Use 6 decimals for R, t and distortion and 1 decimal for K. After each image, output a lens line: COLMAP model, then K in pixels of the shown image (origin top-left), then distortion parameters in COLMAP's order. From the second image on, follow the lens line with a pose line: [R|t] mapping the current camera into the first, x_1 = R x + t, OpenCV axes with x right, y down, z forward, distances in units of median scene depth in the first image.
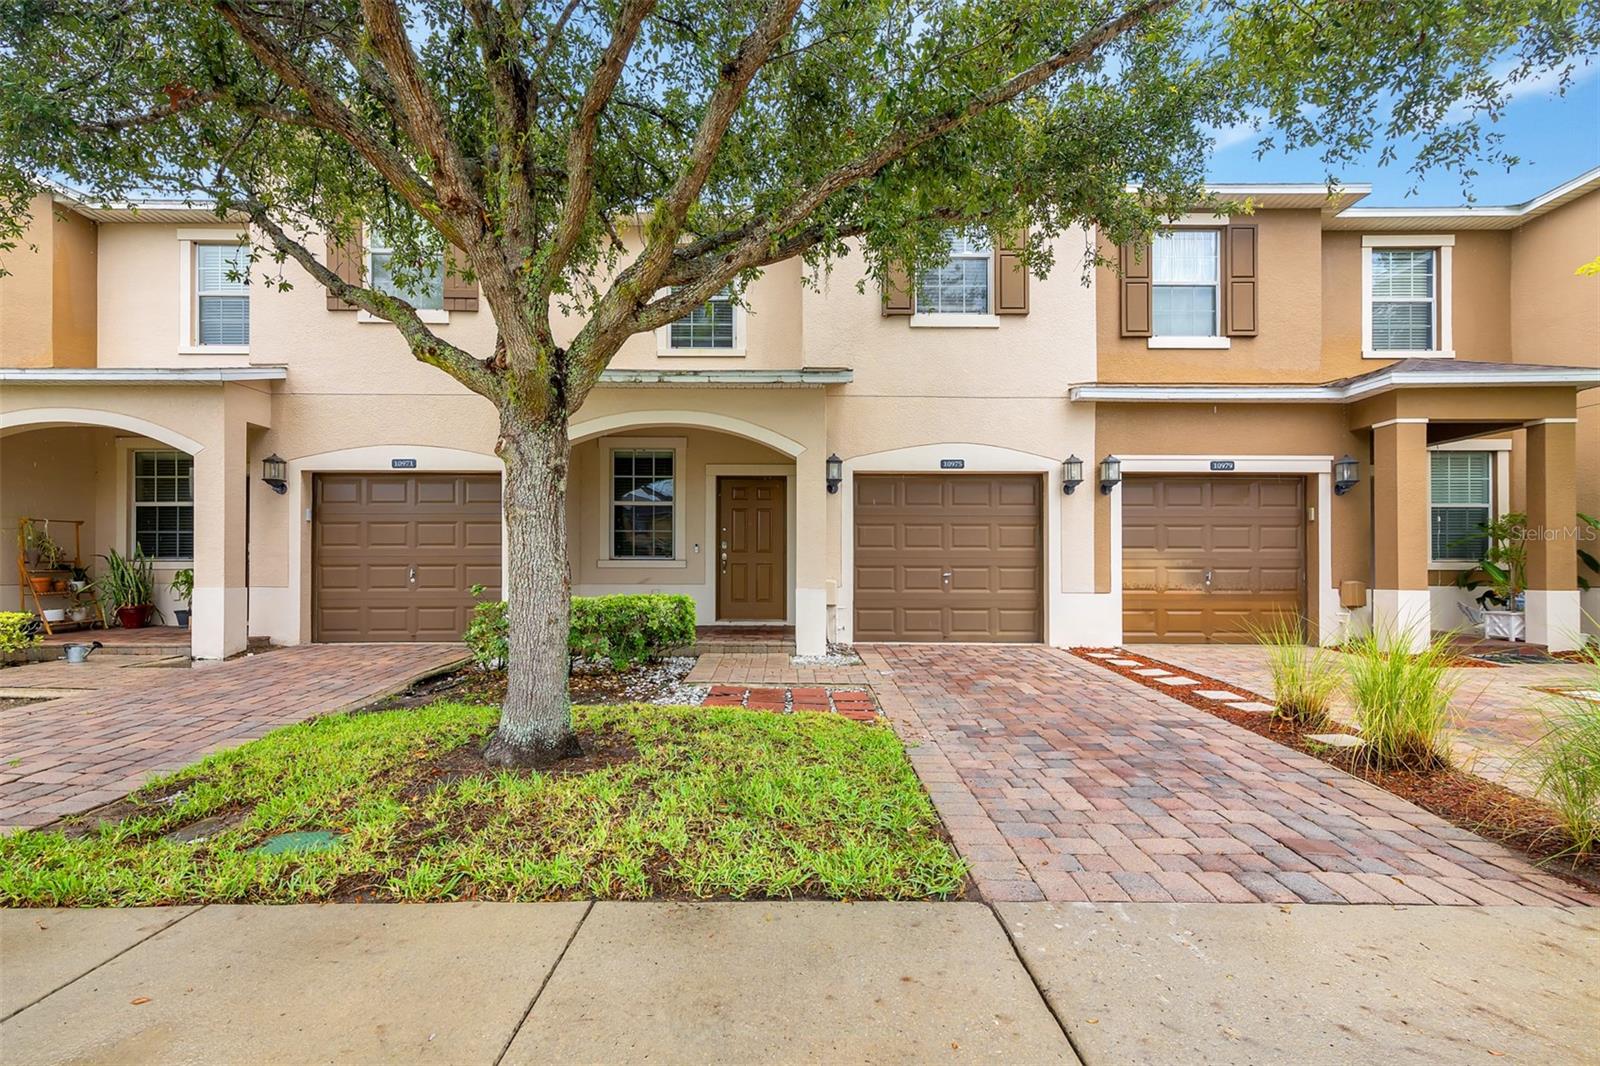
lens RADIAL K [[758.9, 0, 802.0], [0, 758.9, 546.0], [0, 0, 1]] dist [0.008695, 0.000065]
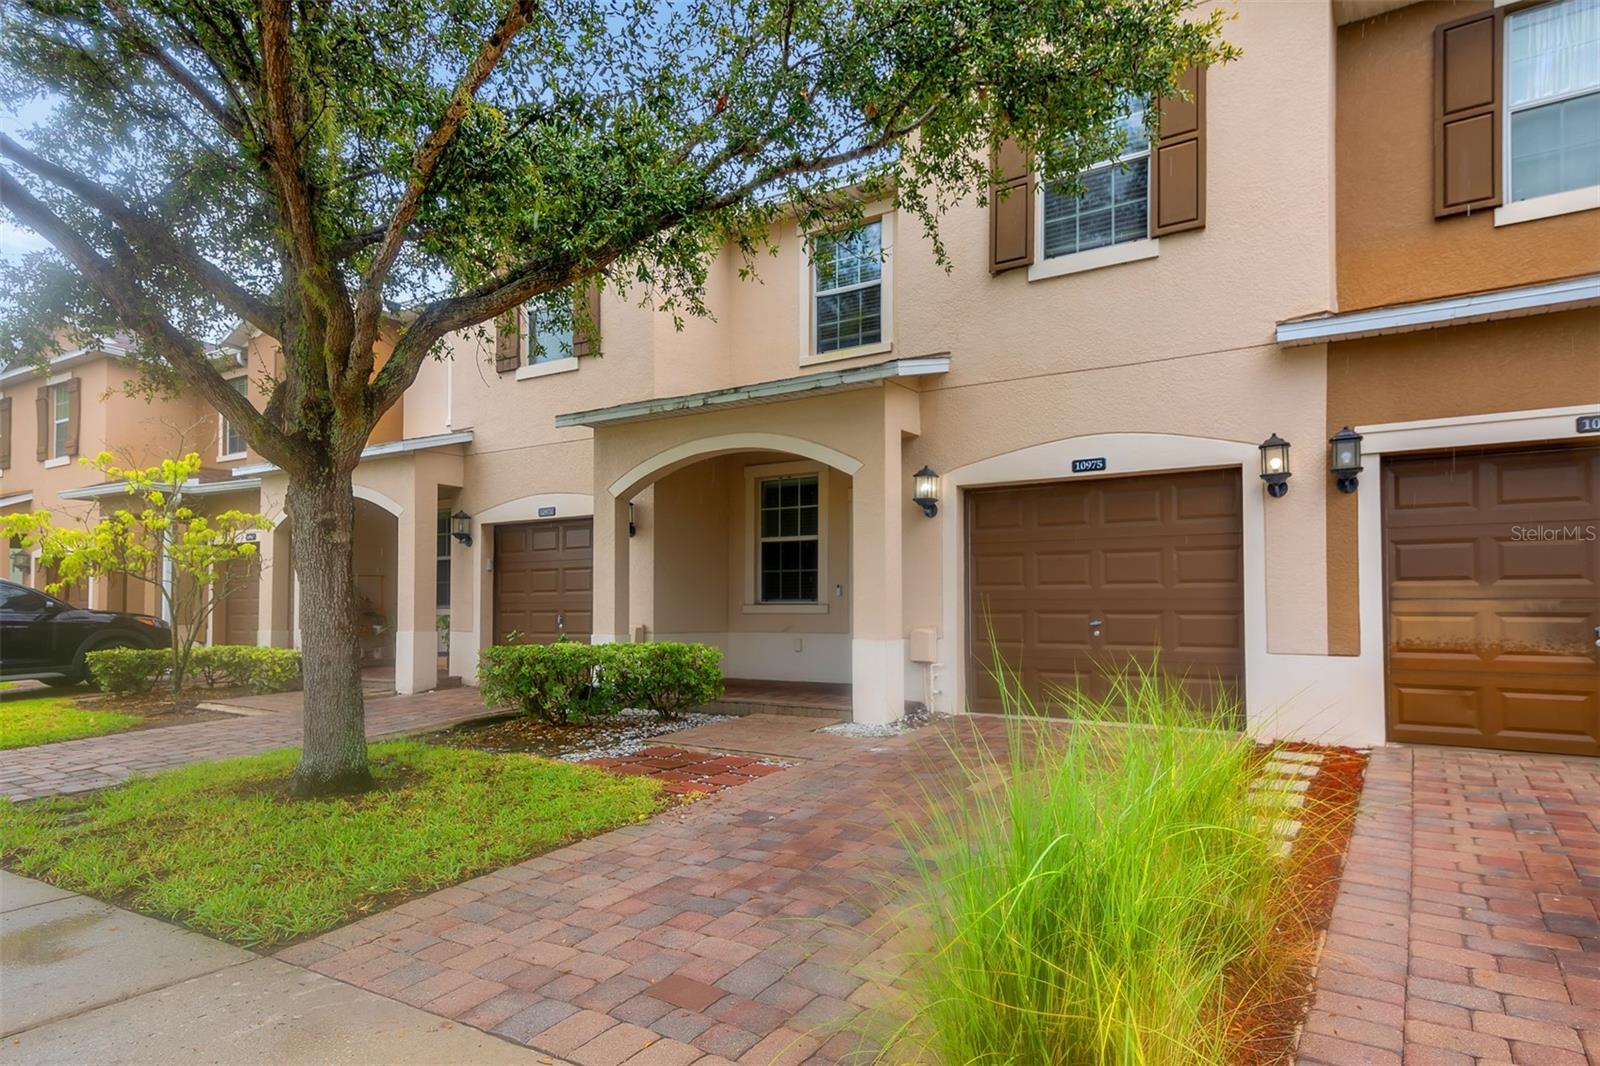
lens RADIAL K [[975.4, 0, 790.9], [0, 975.4, 563.0], [0, 0, 1]] dist [0.044165, 0.001250]
pose [[0.825344, -0.029627, -0.563852, 0.476892], [0.016560, 0.999463, -0.028275, 0.003250], [0.564387, 0.013999, 0.825392, 0.098630]]
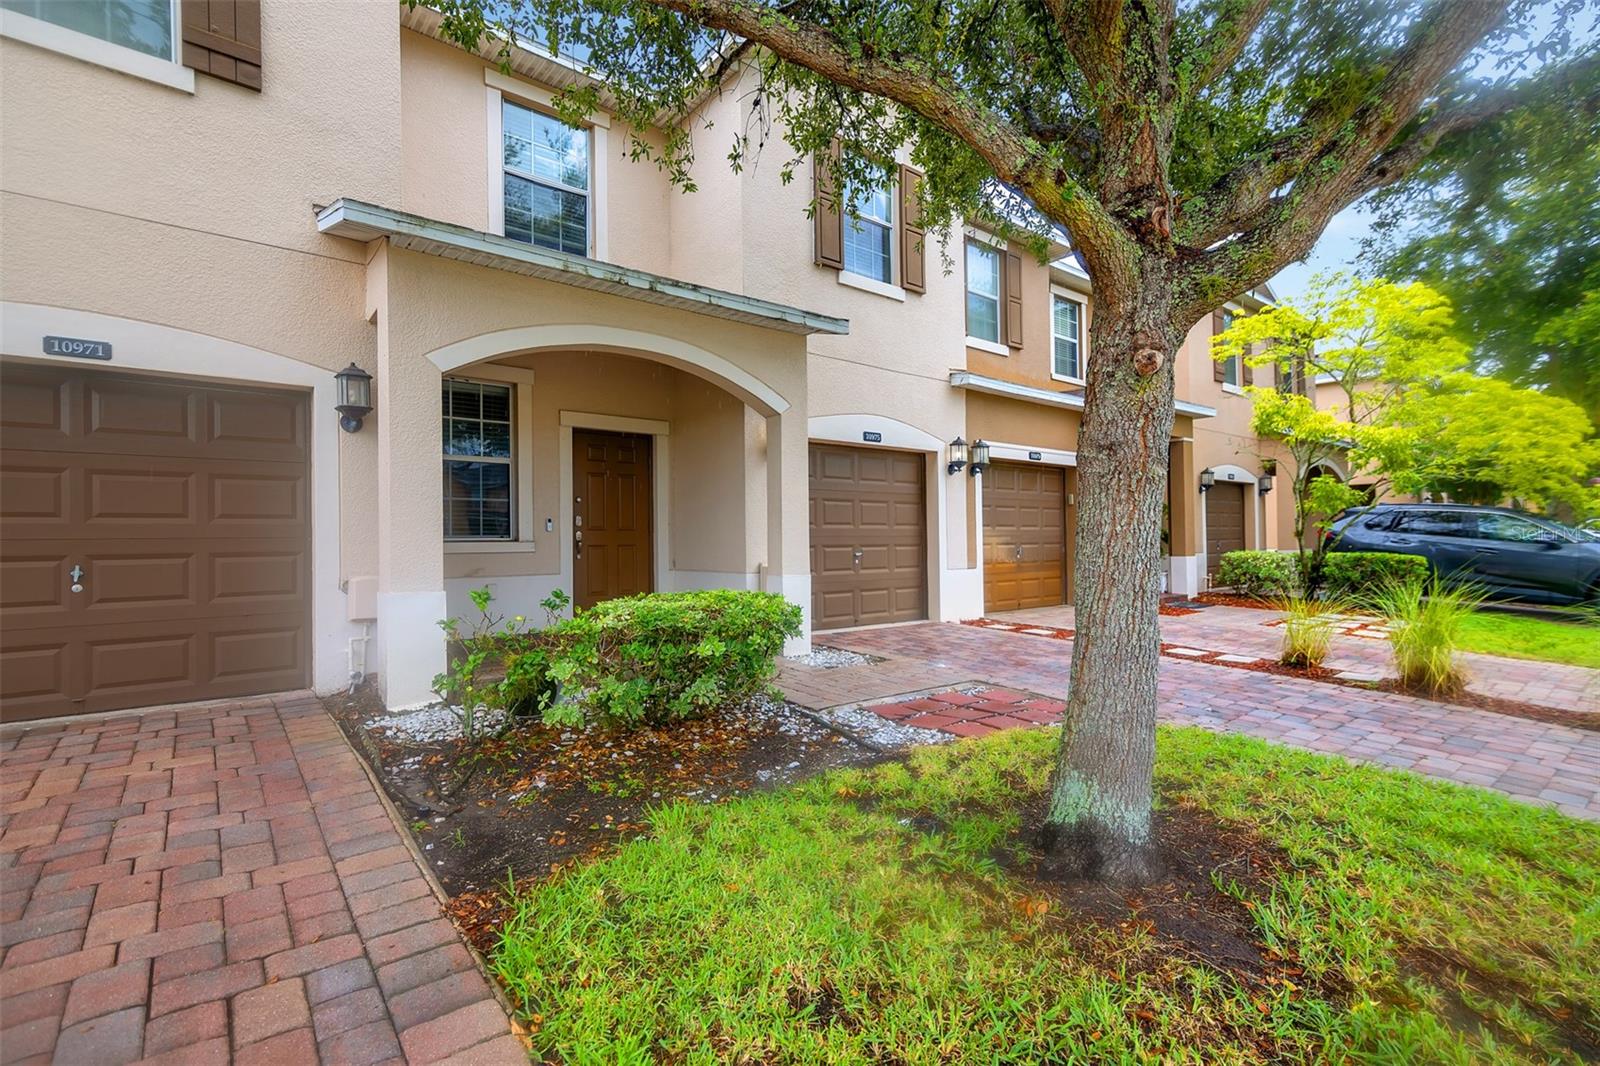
lens RADIAL K [[758.9, 0, 803.5], [0, 758.9, 521.0], [0, 0, 1]] dist [0.008695, 0.000065]
pose [[0.774207, 0.006706, 0.632897, -0.463186], [-0.005970, 0.999977, -0.003292, 0.000393], [-0.632905, -0.001229, 0.774229, 0.321199]]
